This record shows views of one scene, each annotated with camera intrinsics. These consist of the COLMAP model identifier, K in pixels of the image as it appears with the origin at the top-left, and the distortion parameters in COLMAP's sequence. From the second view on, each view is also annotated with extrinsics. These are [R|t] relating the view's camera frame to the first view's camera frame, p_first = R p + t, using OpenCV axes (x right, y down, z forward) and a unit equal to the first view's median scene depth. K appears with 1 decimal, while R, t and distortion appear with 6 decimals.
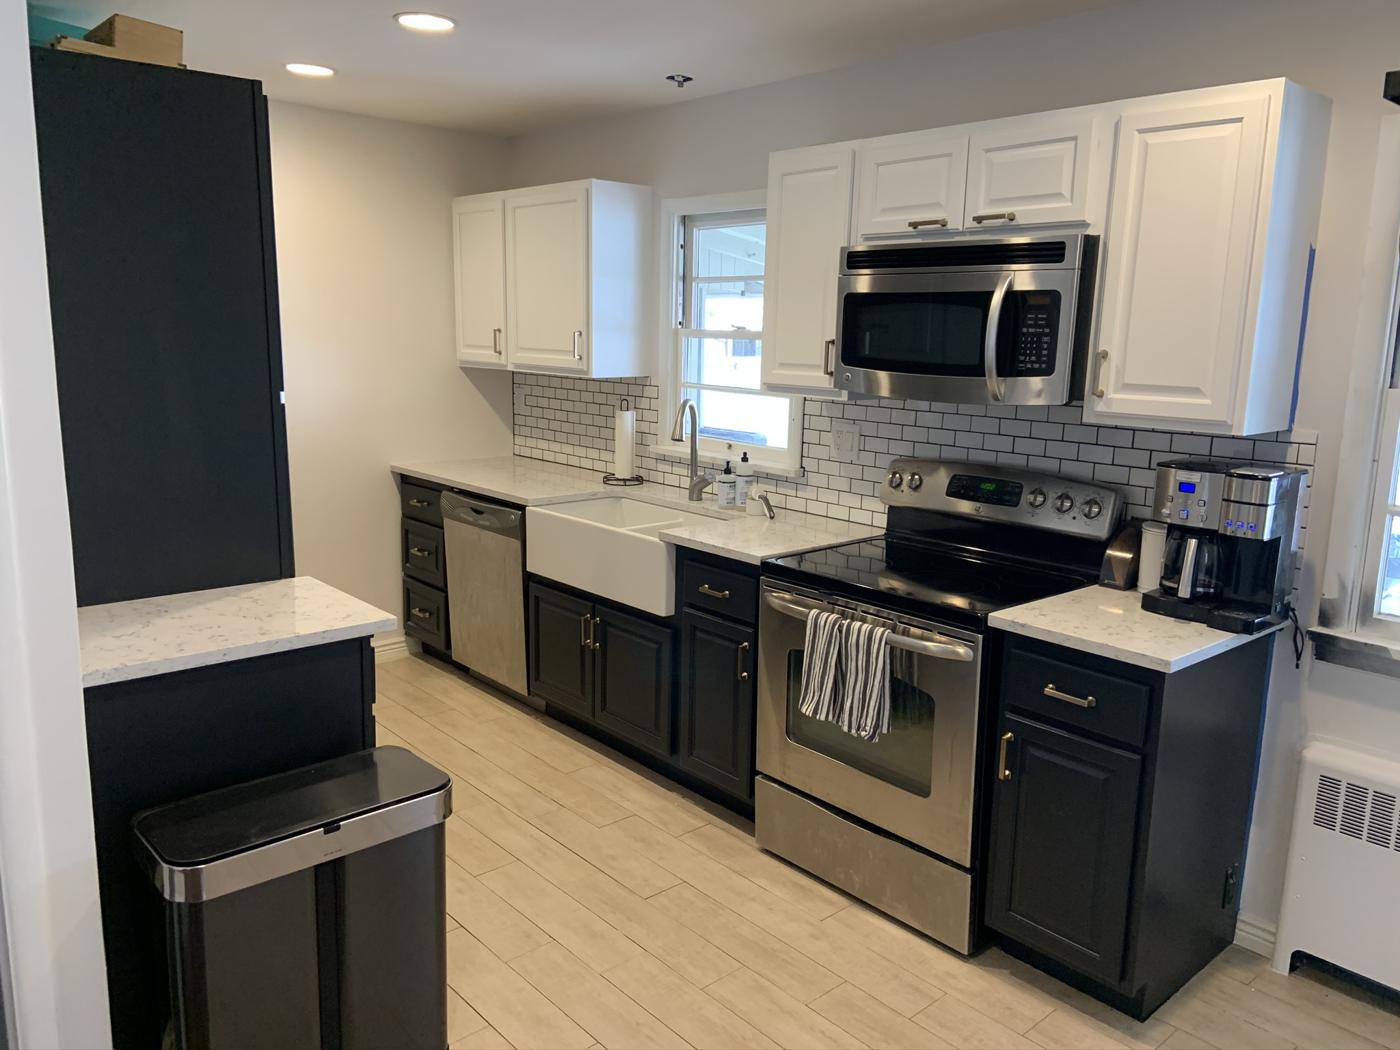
lens RADIAL K [[1069.4, 0, 699.7], [0, 1069.4, 523.0], [0, 0, 1]] dist [-0.065536, -0.004518]
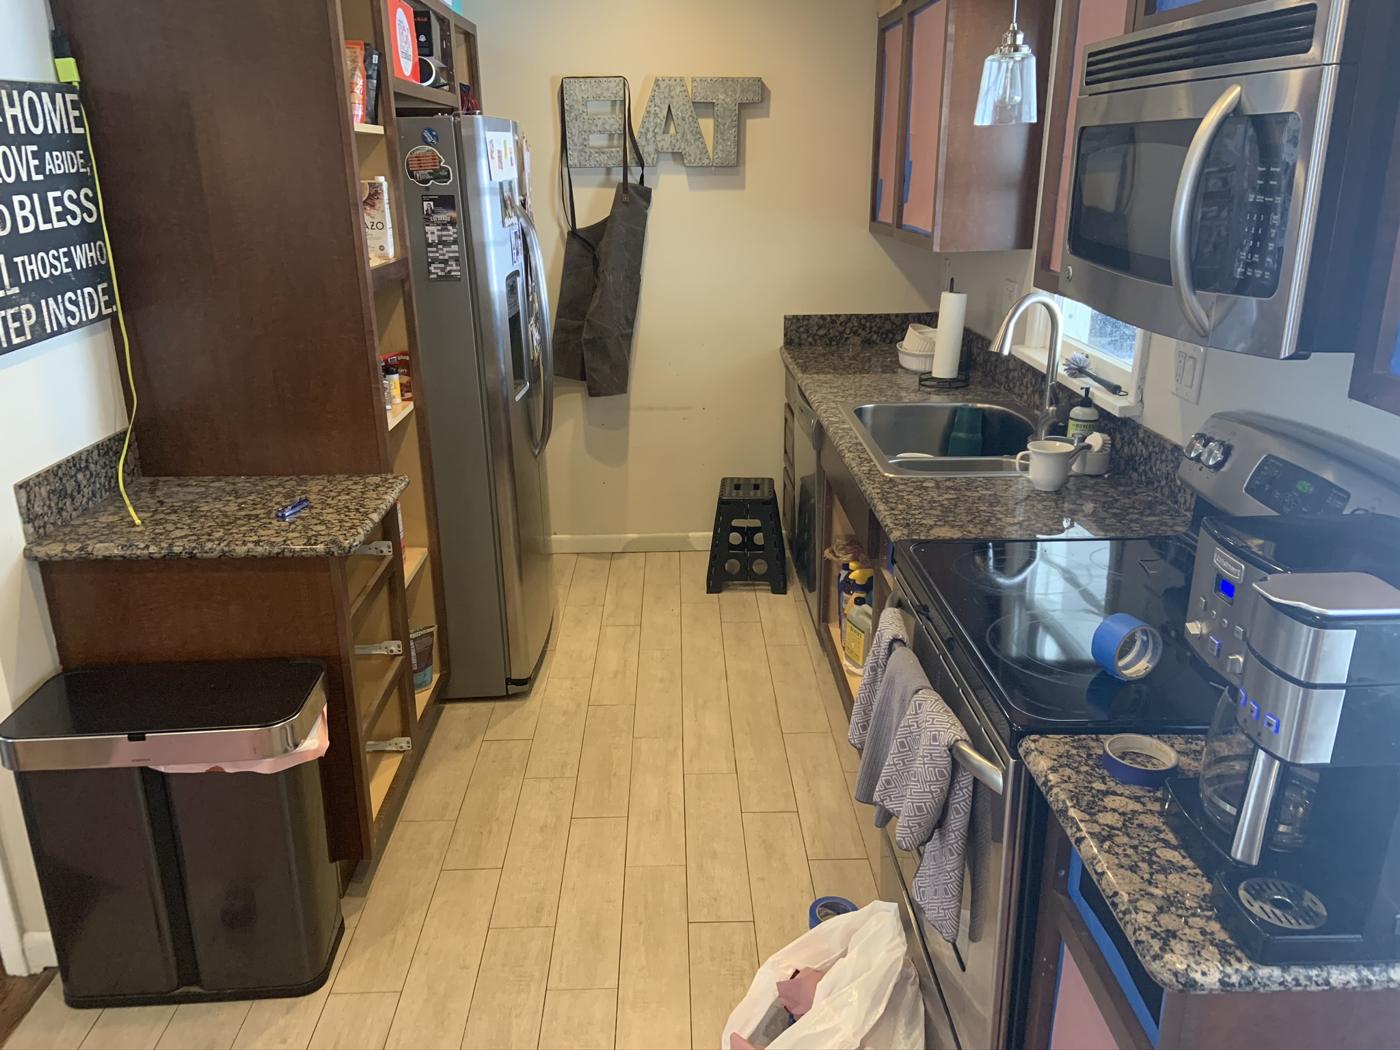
lens RADIAL K [[1069.4, 0, 699.5], [0, 1069.4, 521.3], [0, 0, 1]] dist [-0.065536, -0.004518]
pose [[0.760749, 0.191905, -0.620027, 0.427896], [-0.109894, 0.979582, 0.168354, -0.085786], [0.639675, -0.059938, 0.766305, 0.441821]]
